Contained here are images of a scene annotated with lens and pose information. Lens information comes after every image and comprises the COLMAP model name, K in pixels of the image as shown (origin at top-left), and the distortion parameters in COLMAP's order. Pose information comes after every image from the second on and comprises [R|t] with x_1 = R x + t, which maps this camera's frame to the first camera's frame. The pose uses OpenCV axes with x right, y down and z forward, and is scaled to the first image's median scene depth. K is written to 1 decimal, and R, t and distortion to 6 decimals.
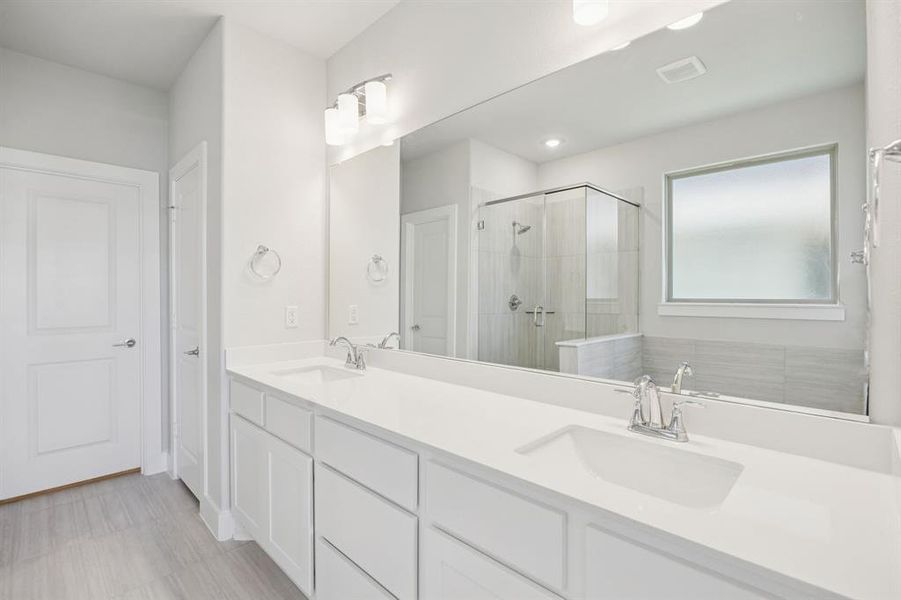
lens RADIAL K [[416.3, 0, 450.9], [0, 416.3, 296.9], [0, 0, 1]] dist [-0.010655, 0.002285]
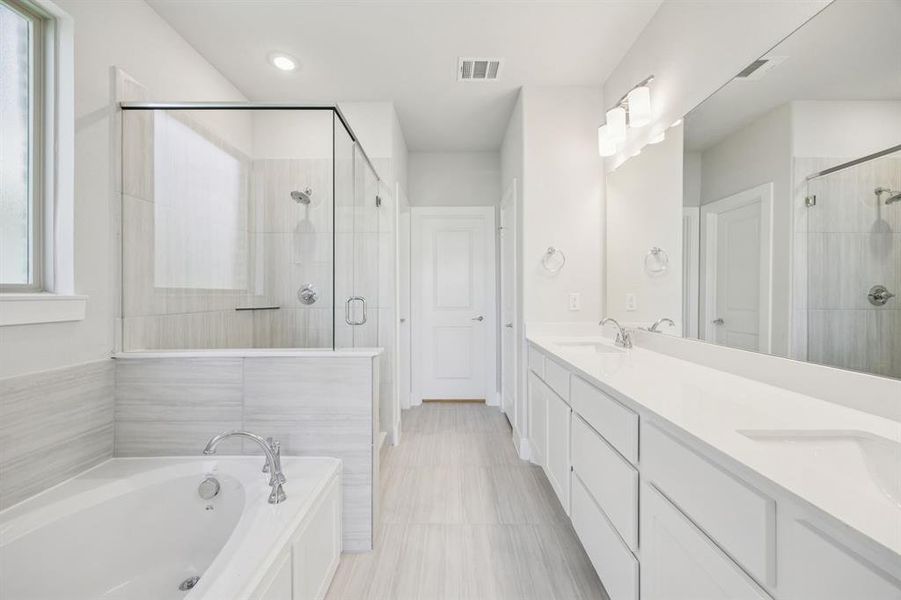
lens RADIAL K [[351.0, 0, 451.1], [0, 351.0, 295.7], [0, 0, 1]] dist [0.005715, -0.000166]
pose [[0.701068, 0.005416, -0.713074, 0.113475], [-0.004212, 0.999985, 0.003454, 0.026767], [0.713082, 0.000582, 0.701081, -0.010417]]
